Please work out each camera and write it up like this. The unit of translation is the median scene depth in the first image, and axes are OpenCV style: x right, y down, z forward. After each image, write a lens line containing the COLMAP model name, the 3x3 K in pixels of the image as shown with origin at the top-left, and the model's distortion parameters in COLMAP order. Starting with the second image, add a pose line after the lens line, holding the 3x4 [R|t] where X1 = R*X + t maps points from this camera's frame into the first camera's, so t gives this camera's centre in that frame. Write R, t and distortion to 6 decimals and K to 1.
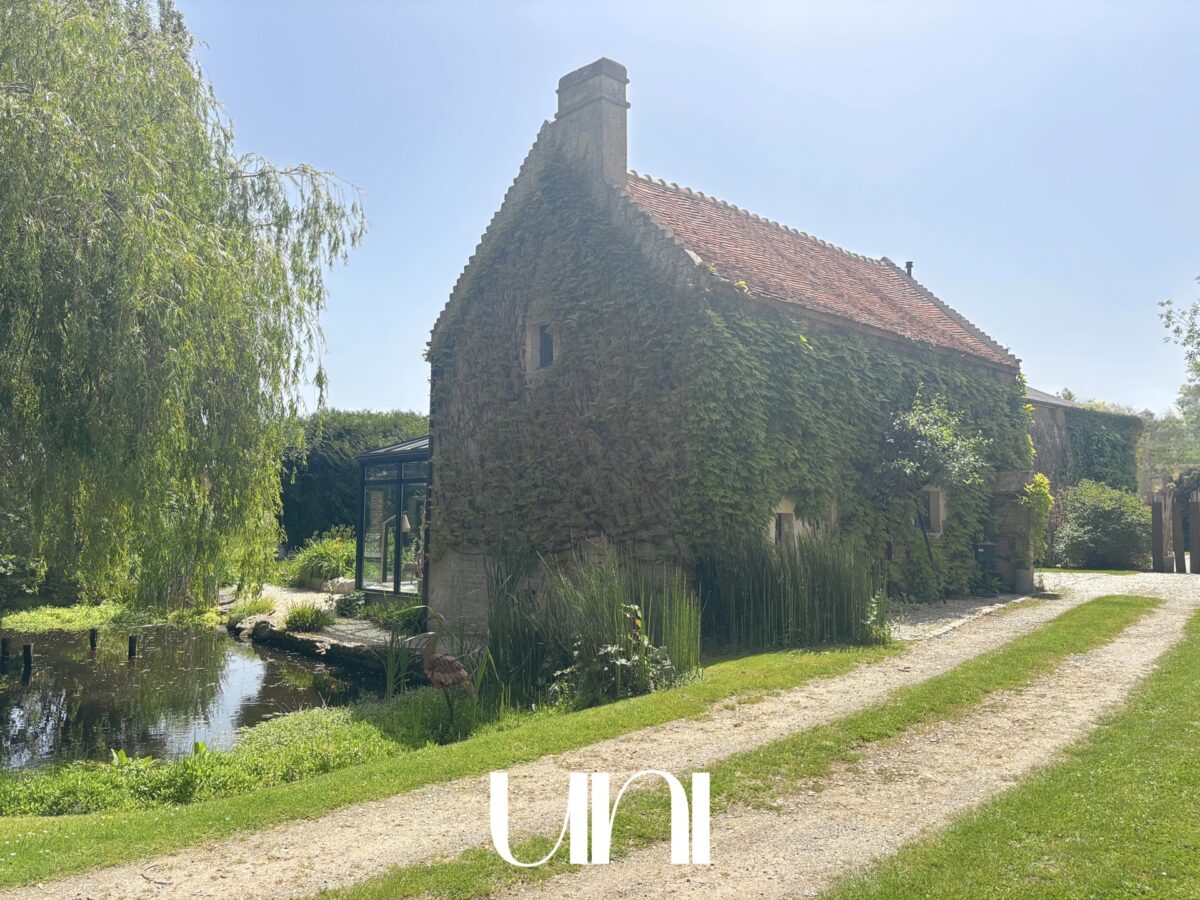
lens RADIAL K [[908.7, 0, 597.4], [0, 908.7, 454.1], [0, 0, 1]] dist [0.025044, -0.036487]
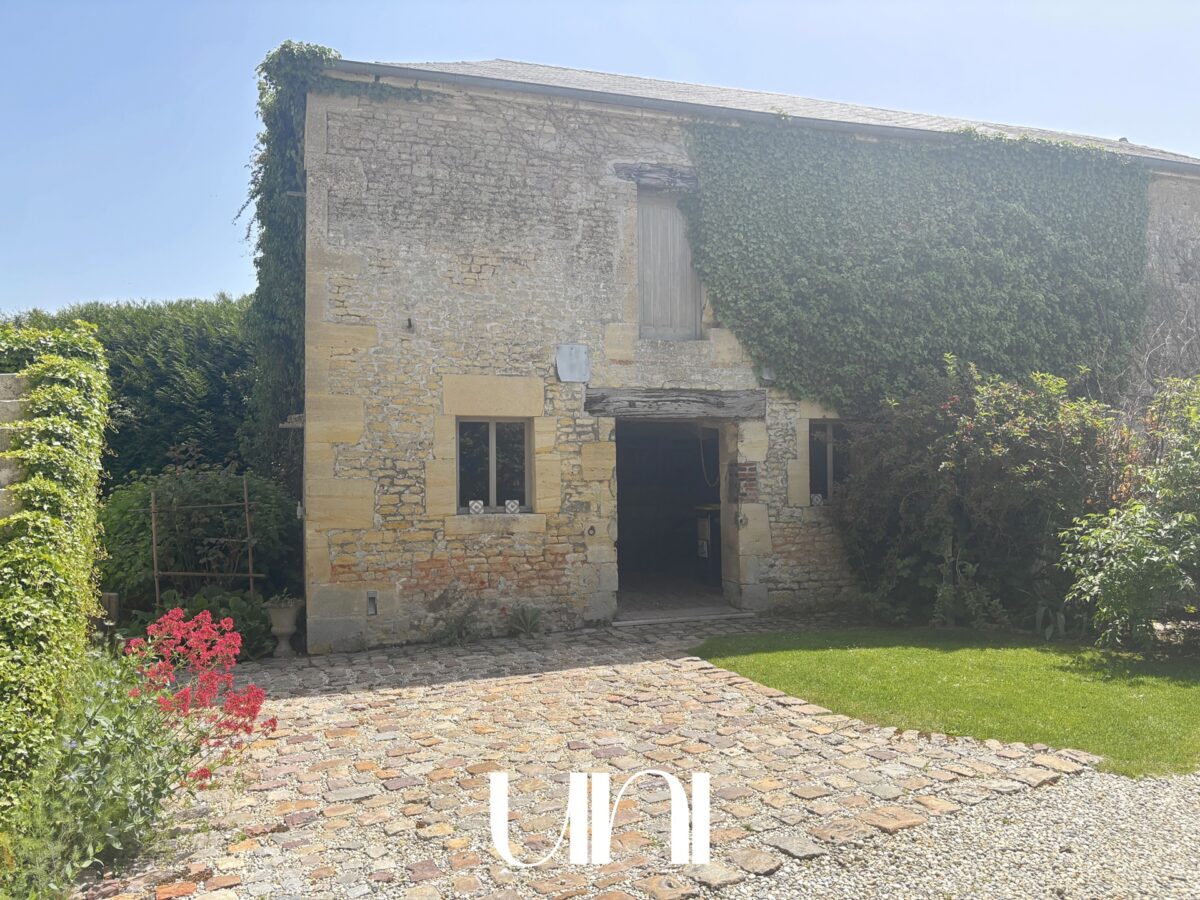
lens RADIAL K [[908.7, 0, 599.2], [0, 908.7, 441.4], [0, 0, 1]] dist [0.025044, -0.036487]
pose [[0.935917, -0.032091, -0.350756, 0.916551], [0.041690, 0.998933, 0.019849, 0.087124], [0.349744, -0.033200, 0.936257, 1.332453]]
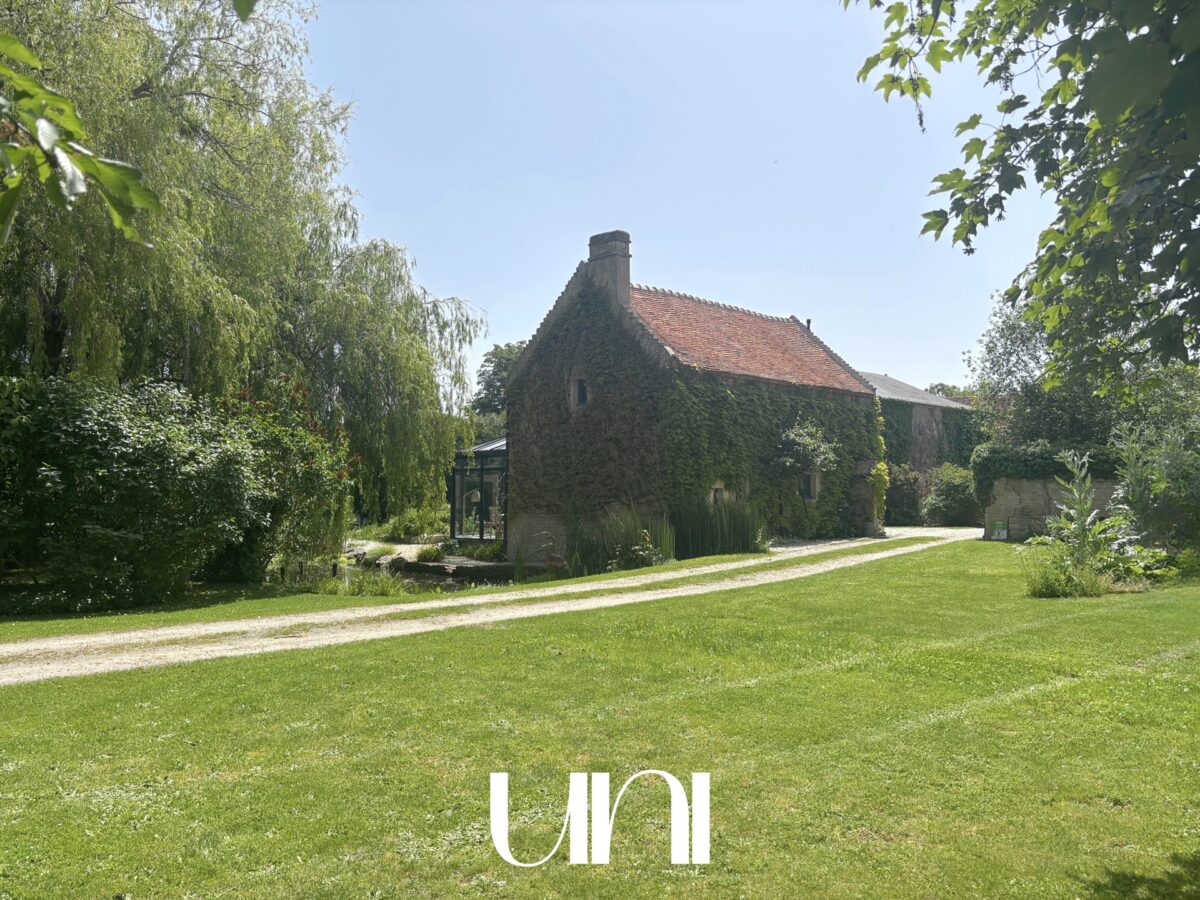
lens RADIAL K [[908.7, 0, 593.5], [0, 908.7, 462.4], [0, 0, 1]] dist [0.025044, -0.036487]
pose [[0.999215, -0.005359, 0.039259, -0.105214], [0.004027, 0.999416, 0.033934, -0.044829], [-0.039418, -0.033749, 0.998653, -0.734639]]
